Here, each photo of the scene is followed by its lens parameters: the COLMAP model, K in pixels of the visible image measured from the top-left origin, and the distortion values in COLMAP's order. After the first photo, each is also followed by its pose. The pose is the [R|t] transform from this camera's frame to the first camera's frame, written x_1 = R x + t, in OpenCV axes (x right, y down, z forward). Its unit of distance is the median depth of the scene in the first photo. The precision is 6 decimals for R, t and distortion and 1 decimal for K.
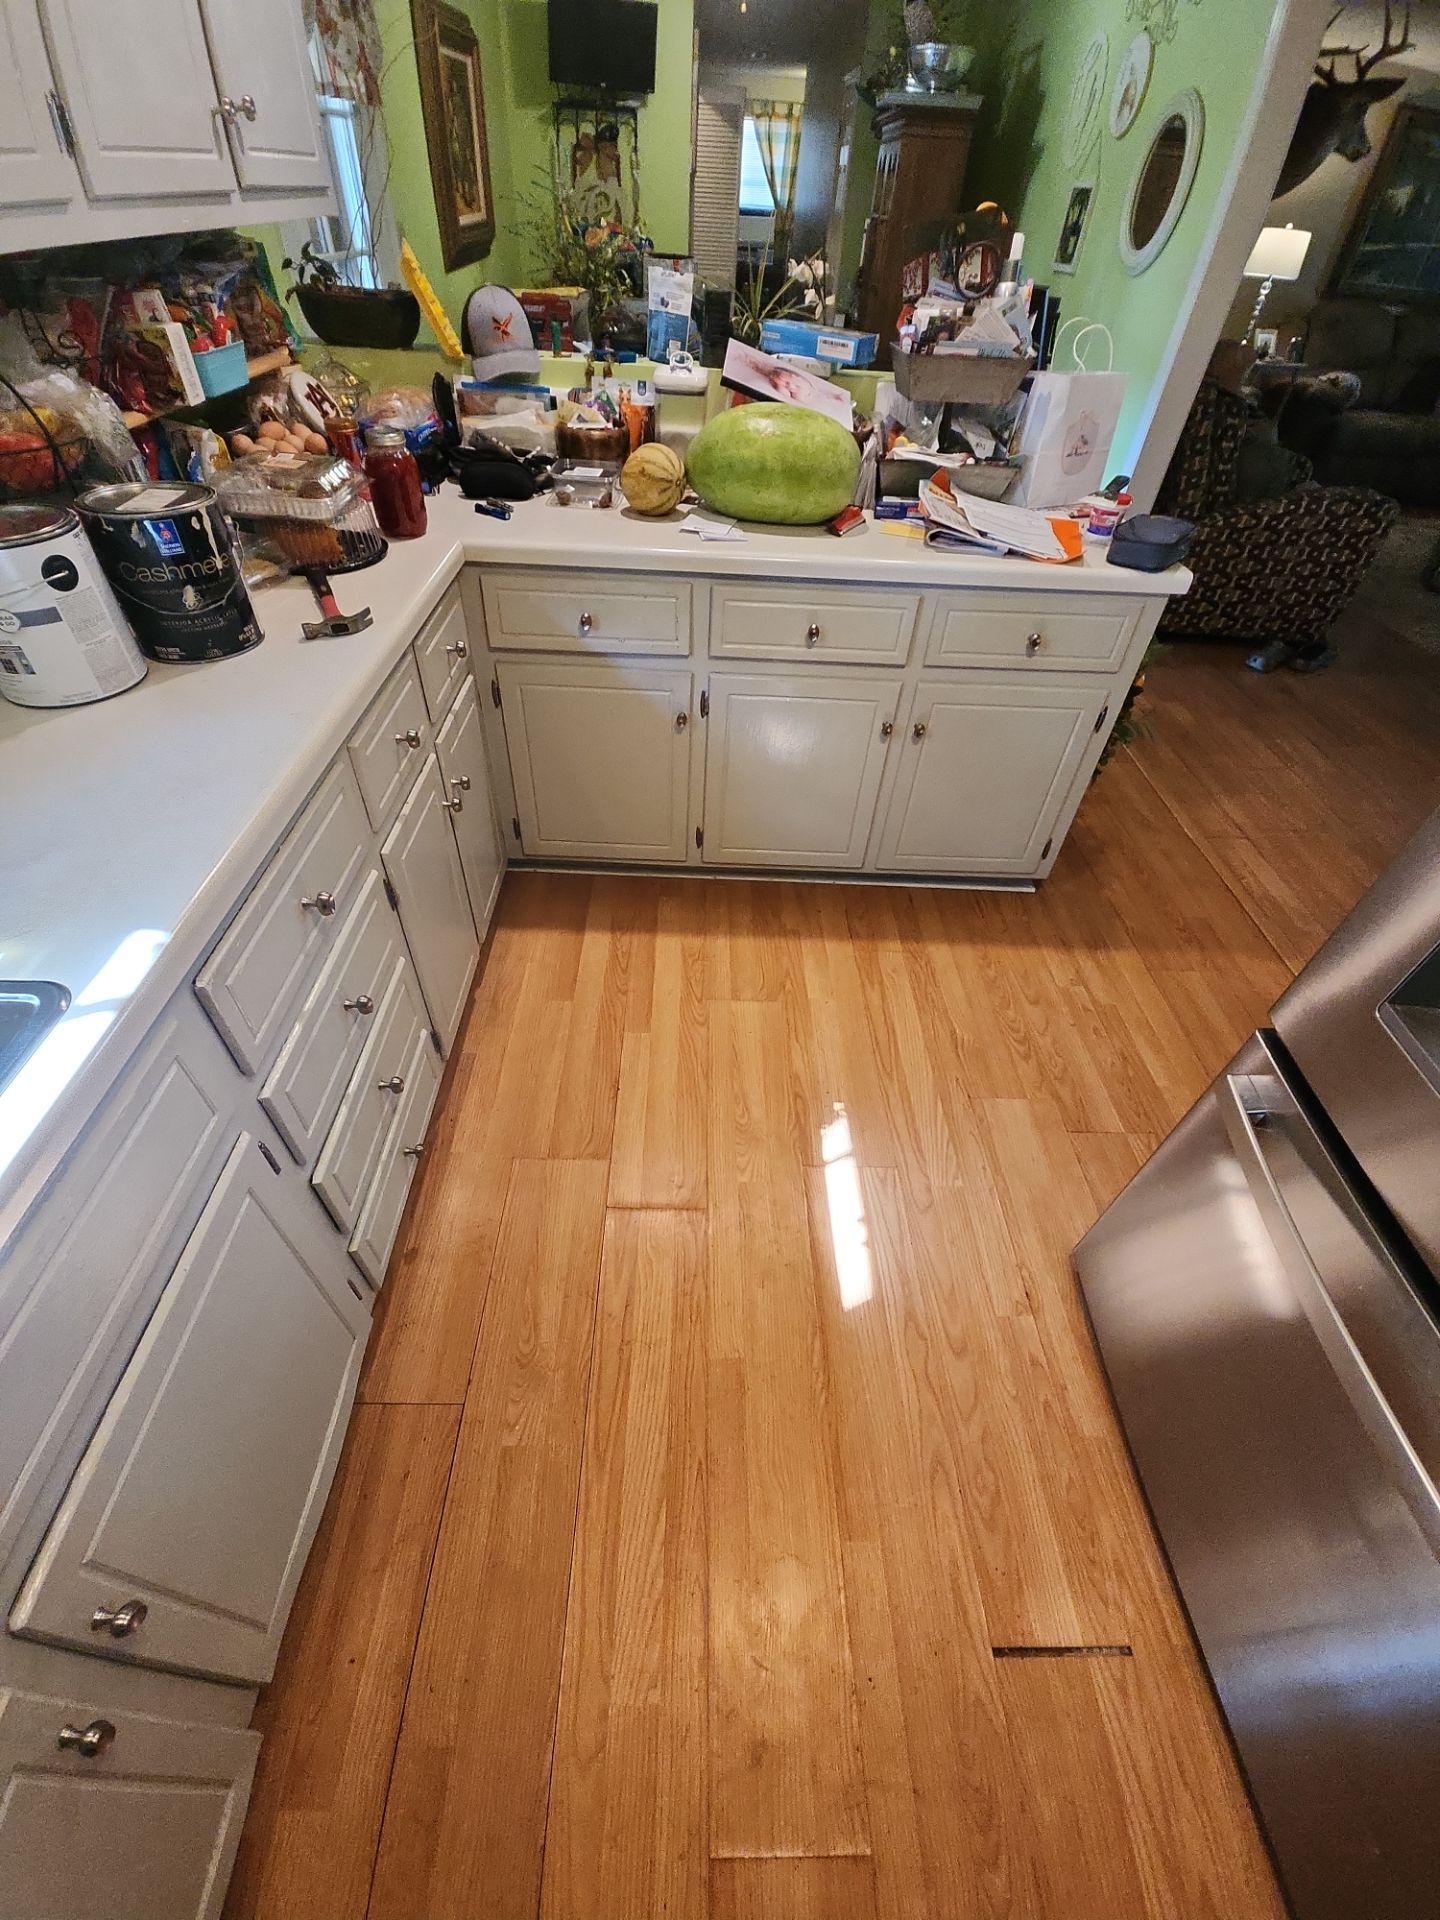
lens RADIAL K [[783.1, 0, 721.1], [0, 783.1, 947.8], [0, 0, 1]] dist [0.000722, -0.000028]
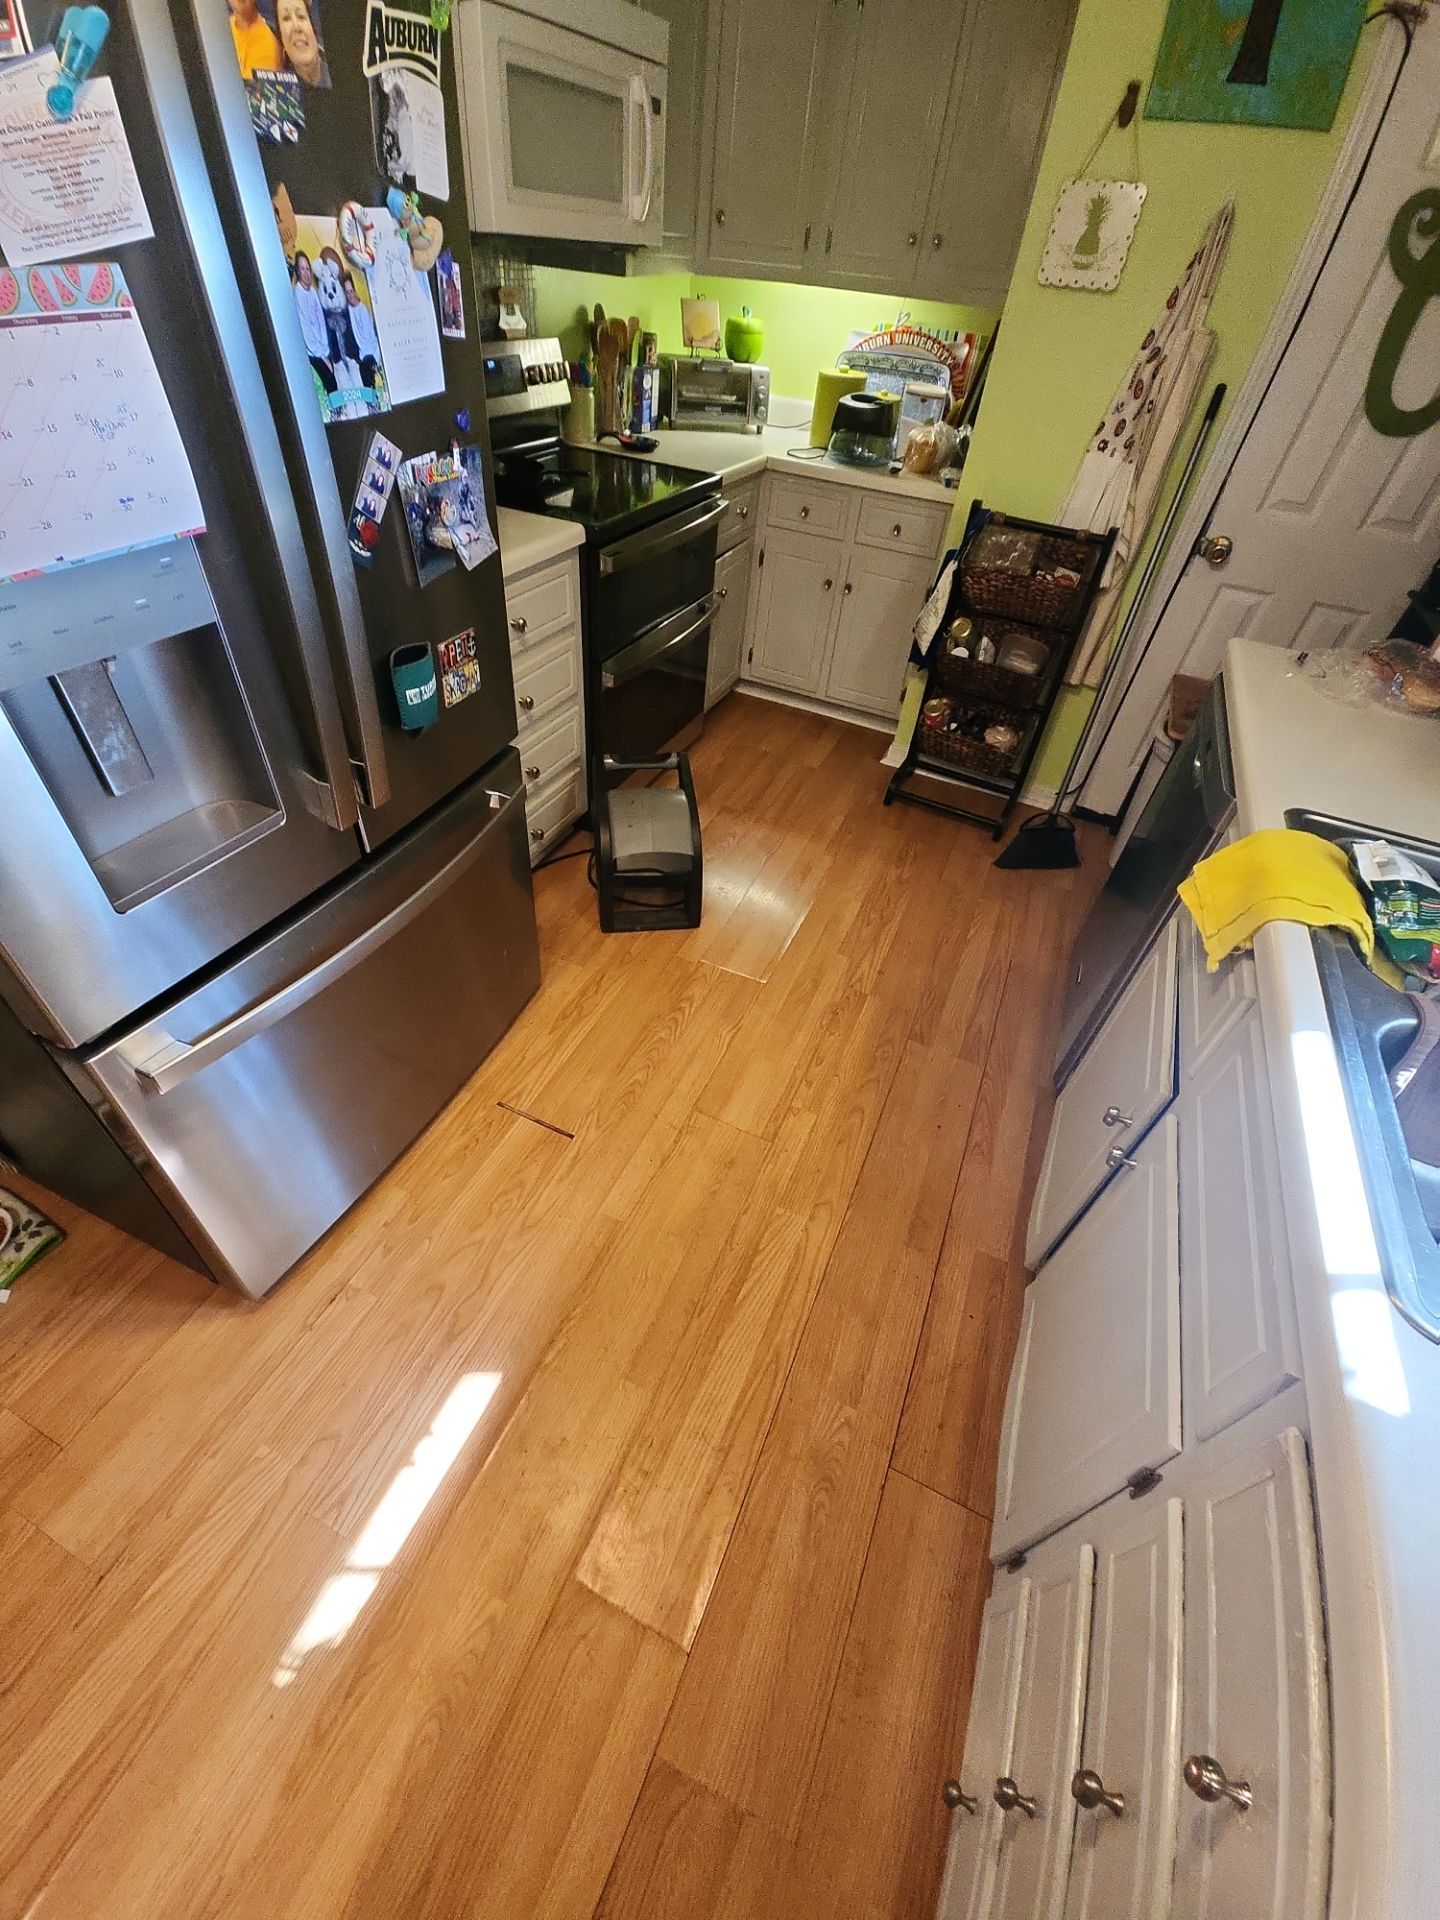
lens RADIAL K [[783.1, 0, 721.1], [0, 783.1, 947.8], [0, 0, 1]] dist [0.000722, -0.000028]
pose [[-0.899663, -0.374227, 0.224857, -0.090797], [0.203952, 0.095132, 0.974348, -0.417521], [-0.386018, 0.922445, -0.009262, 0.394702]]
